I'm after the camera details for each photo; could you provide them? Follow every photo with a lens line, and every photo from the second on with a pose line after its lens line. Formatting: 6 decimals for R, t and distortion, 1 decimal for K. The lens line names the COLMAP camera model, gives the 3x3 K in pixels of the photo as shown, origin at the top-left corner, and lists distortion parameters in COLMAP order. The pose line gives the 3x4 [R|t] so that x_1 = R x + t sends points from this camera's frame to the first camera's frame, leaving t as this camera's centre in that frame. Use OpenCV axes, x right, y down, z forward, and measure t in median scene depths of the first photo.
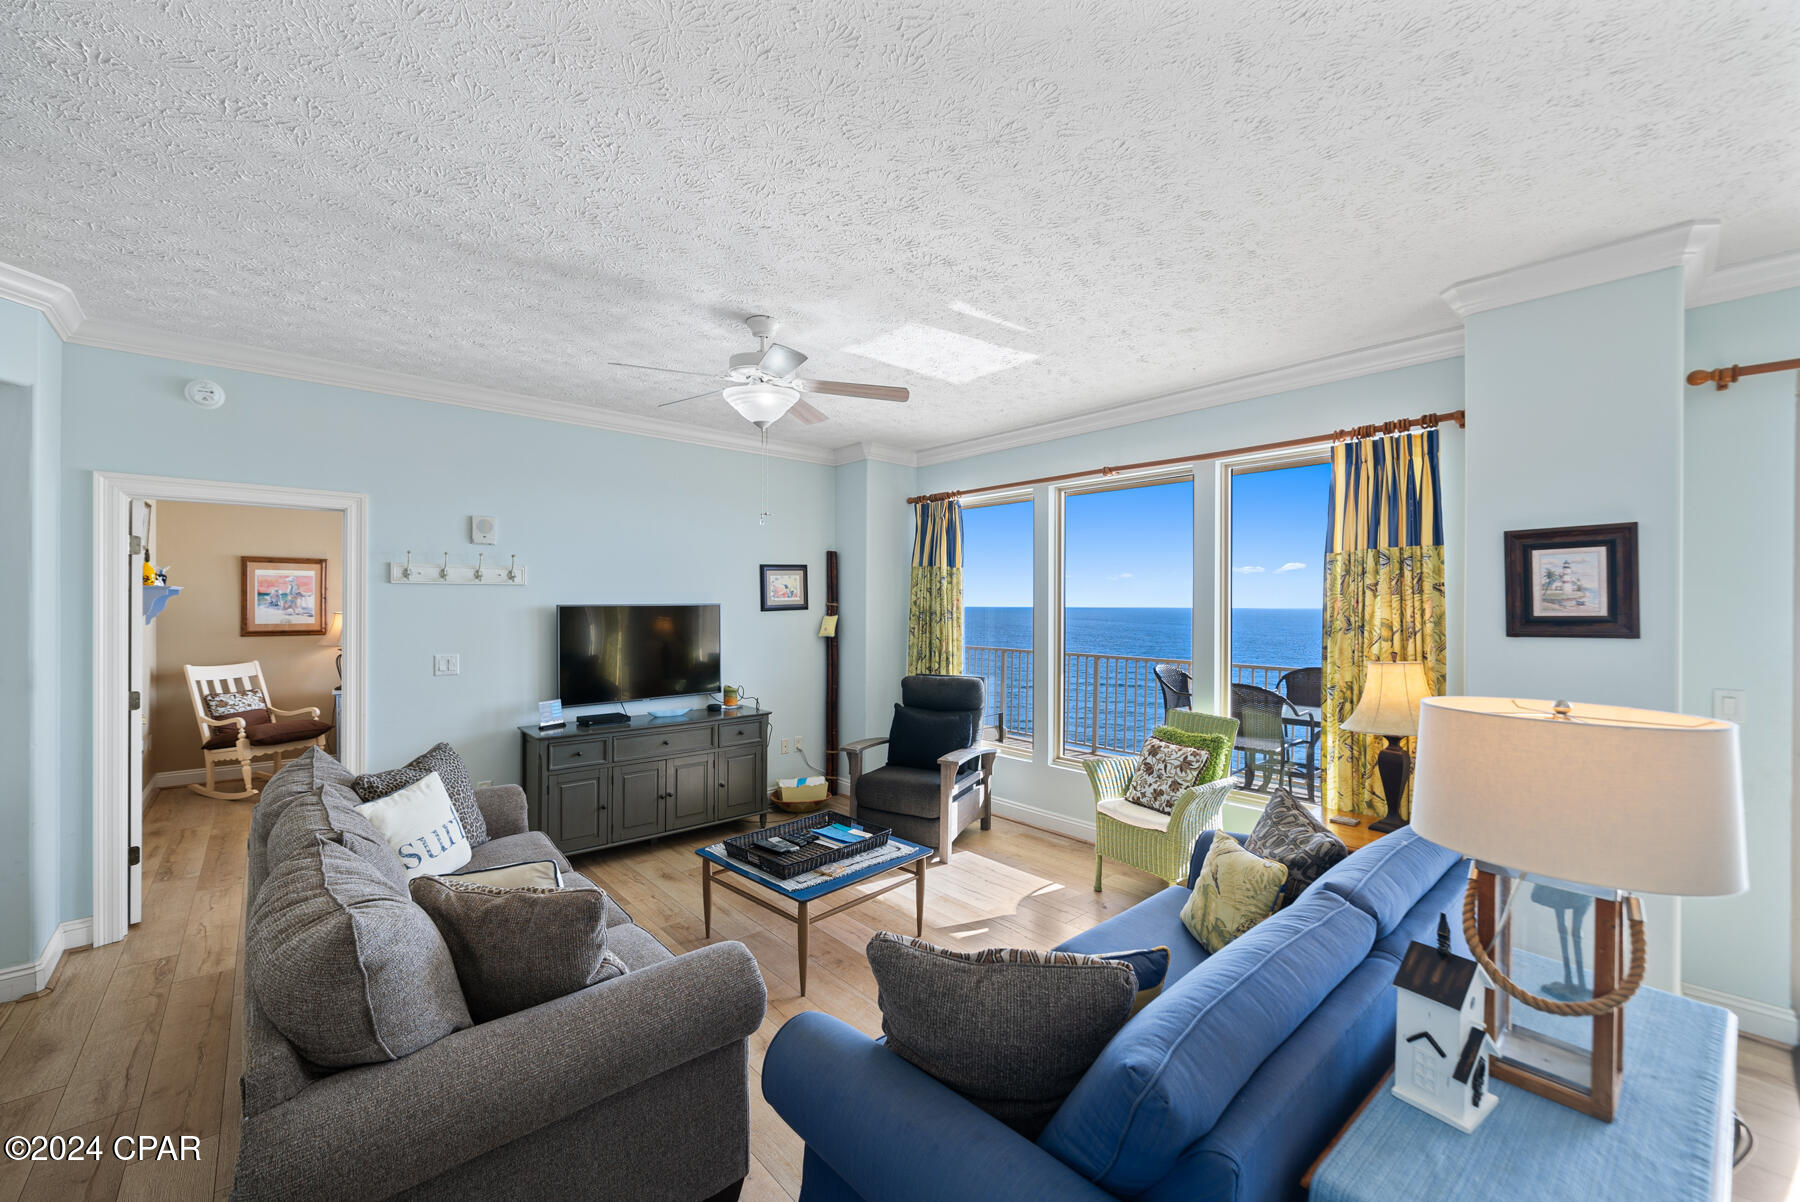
lens RADIAL K [[710.9, 0, 900.0], [0, 710.9, 601.0], [0, 0, 1]] dist [0.001047, 0.000108]
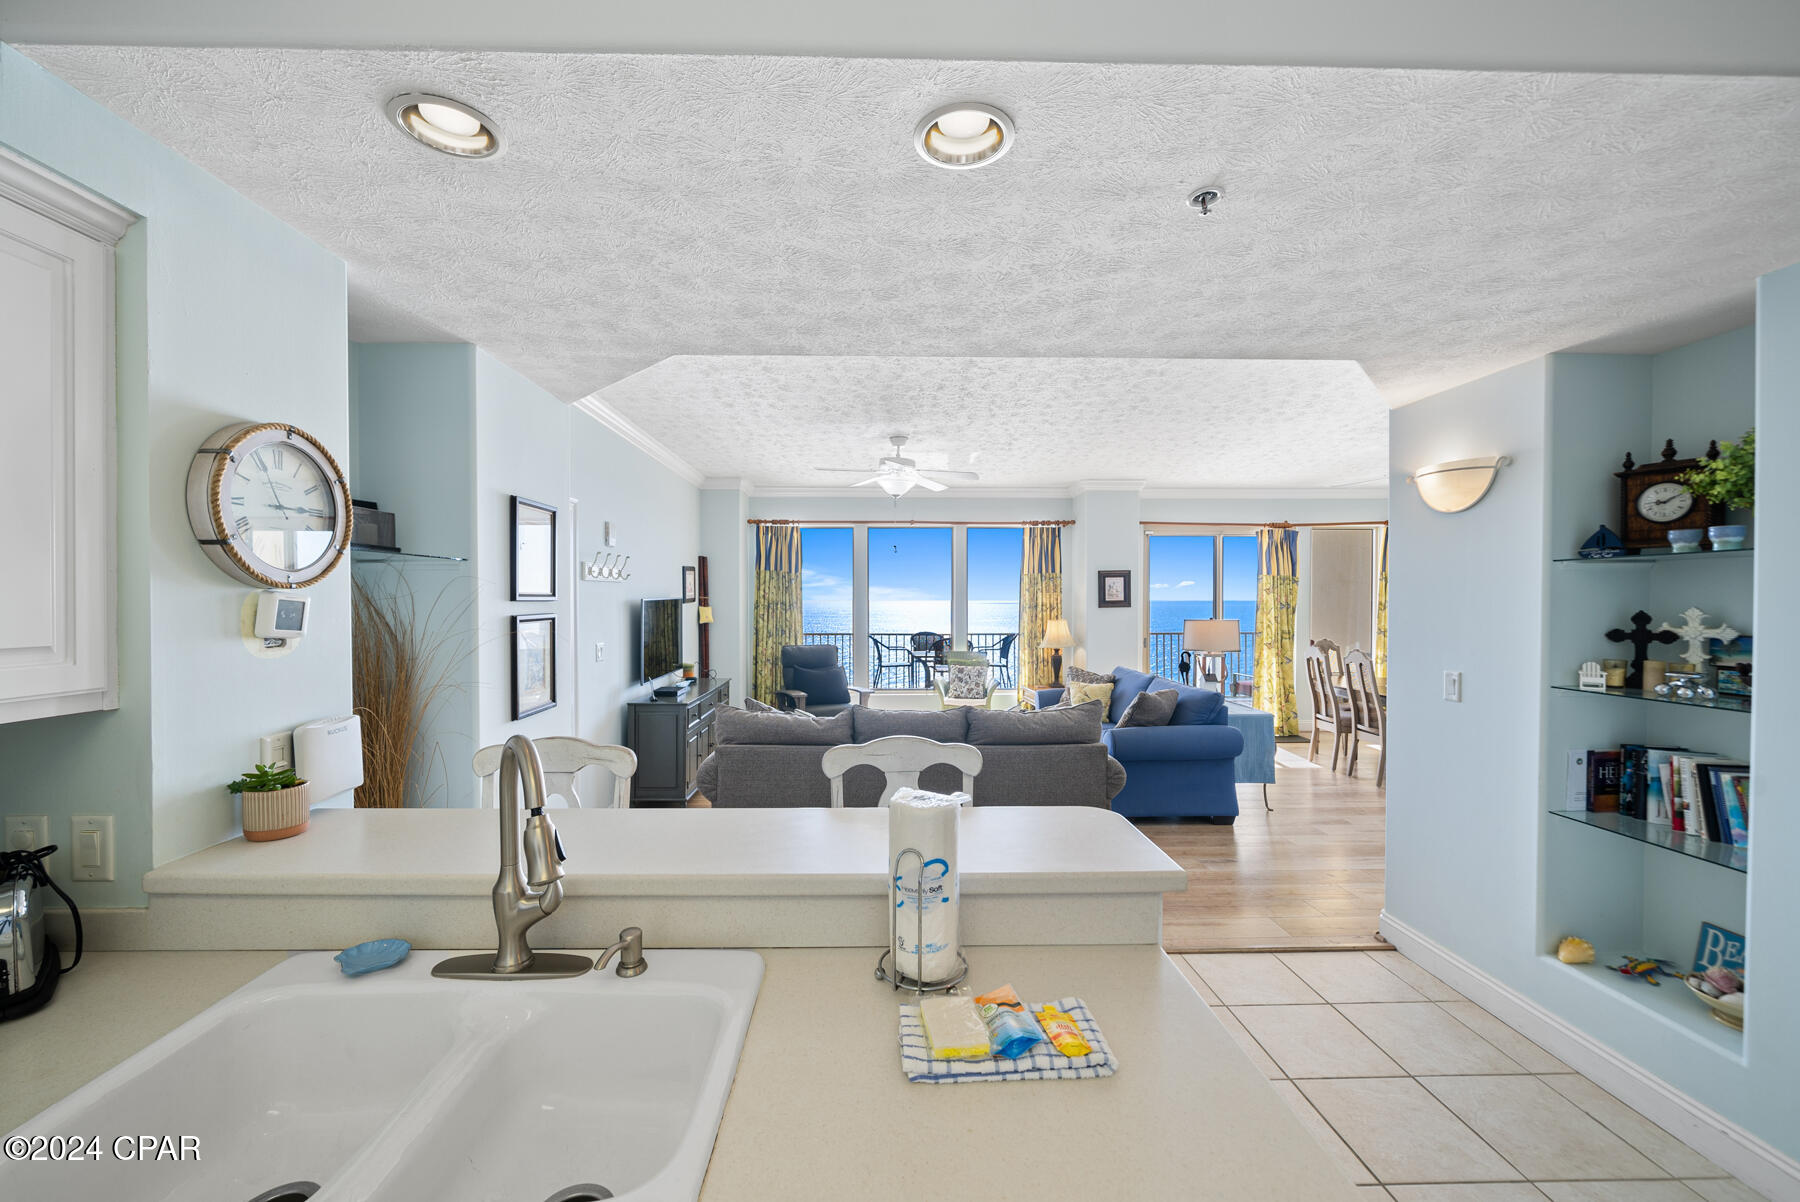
lens RADIAL K [[680.3, 0, 900.0], [0, 680.3, 601.0], [0, 0, 1]] dist [-0.000451, -0.000030]
pose [[0.638215, -0.004425, 0.769846, -1.069788], [-0.000961, 0.999978, 0.006544, 0.003836], [-0.769858, -0.004916, 0.638196, -0.071052]]
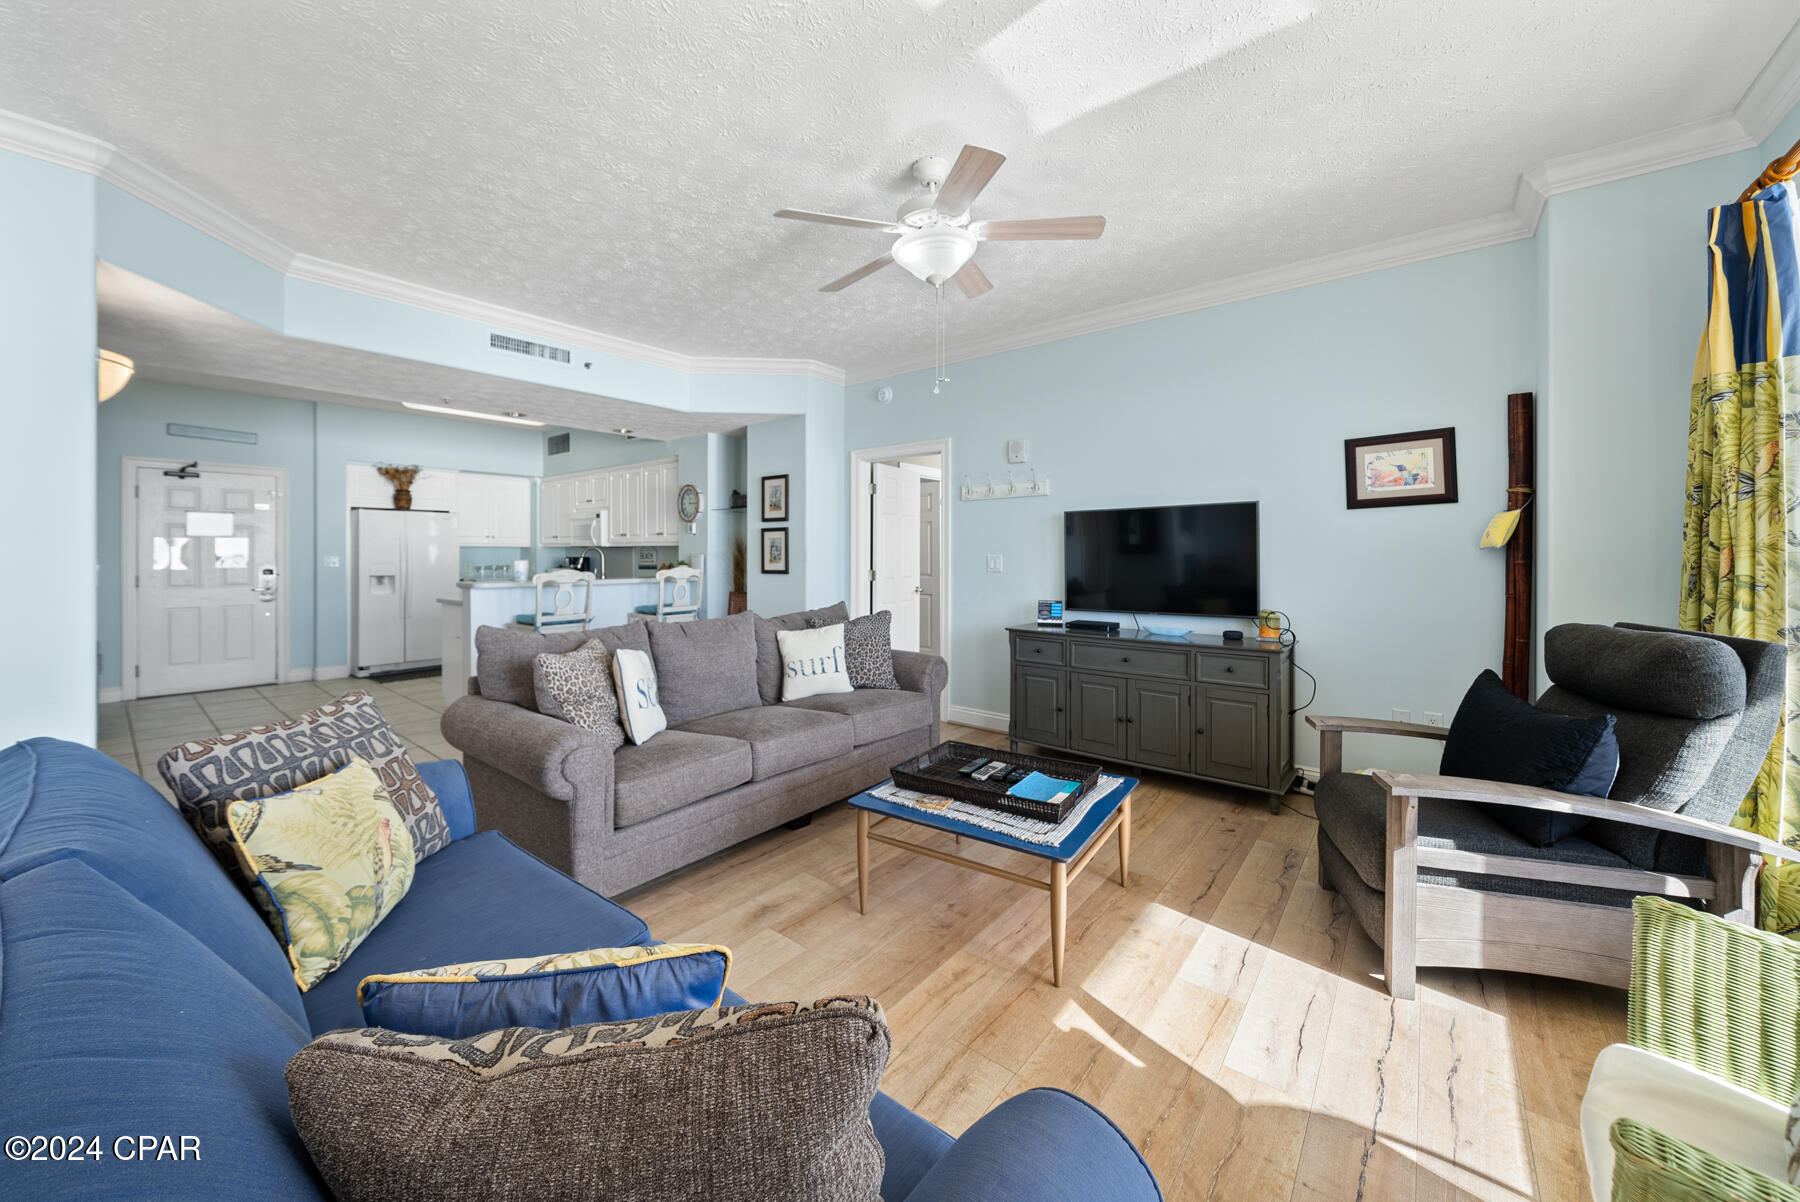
lens RADIAL K [[663.2, 0, 901.8], [0, 663.2, 562.3], [0, 0, 1]] dist [-0.001369, -0.000125]
pose [[0.170587, 0.007744, -0.985312, 0.443226], [0.008359, 0.999922, 0.009306, 0.069721], [0.985307, -0.009824, 0.170508, 0.587452]]
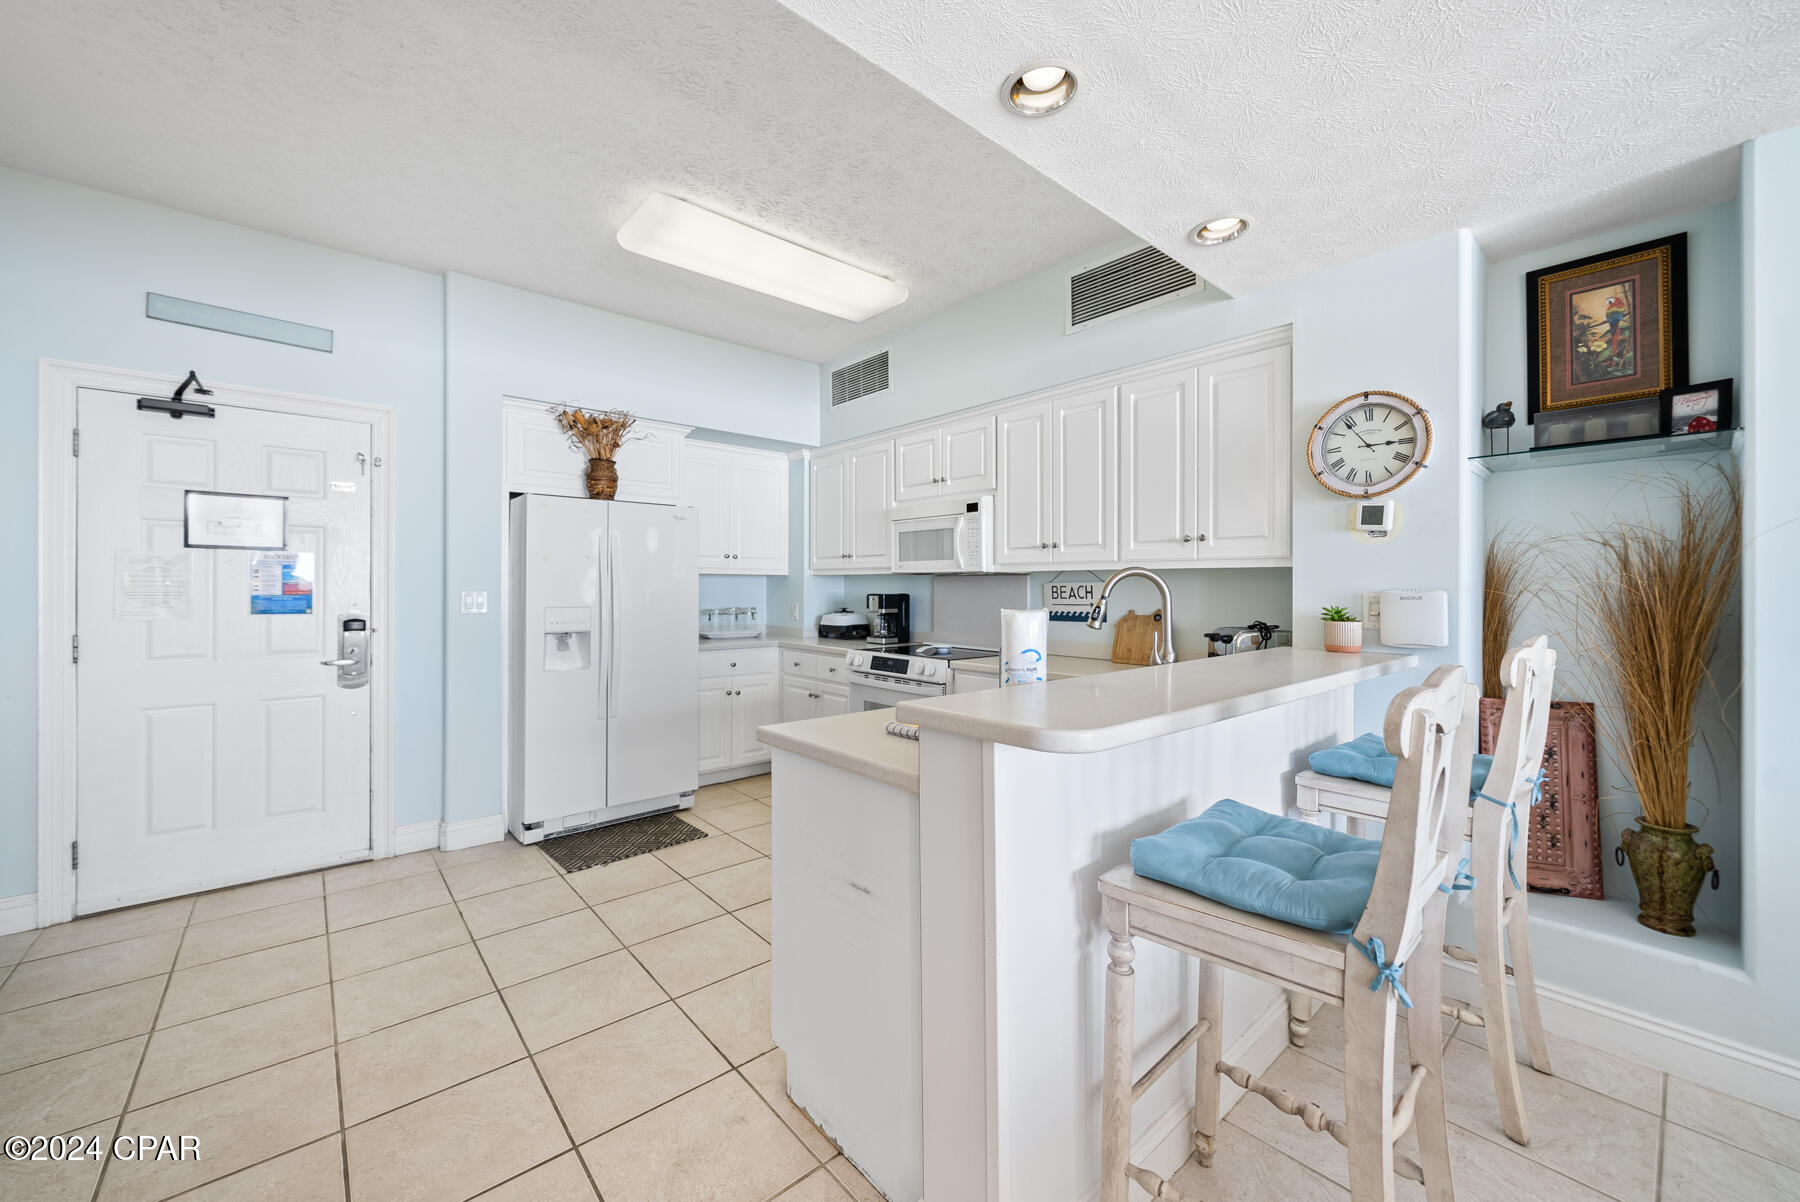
lens RADIAL K [[688.9, 0, 900.0], [0, 688.9, 601.0], [0, 0, 1]] dist [-0.000585, -0.000156]
pose [[-0.009424, 0.013295, -0.999867, -0.563581], [0.003155, 0.999907, 0.013266, 0.060817], [0.999951, -0.003029, -0.009465, 0.011186]]
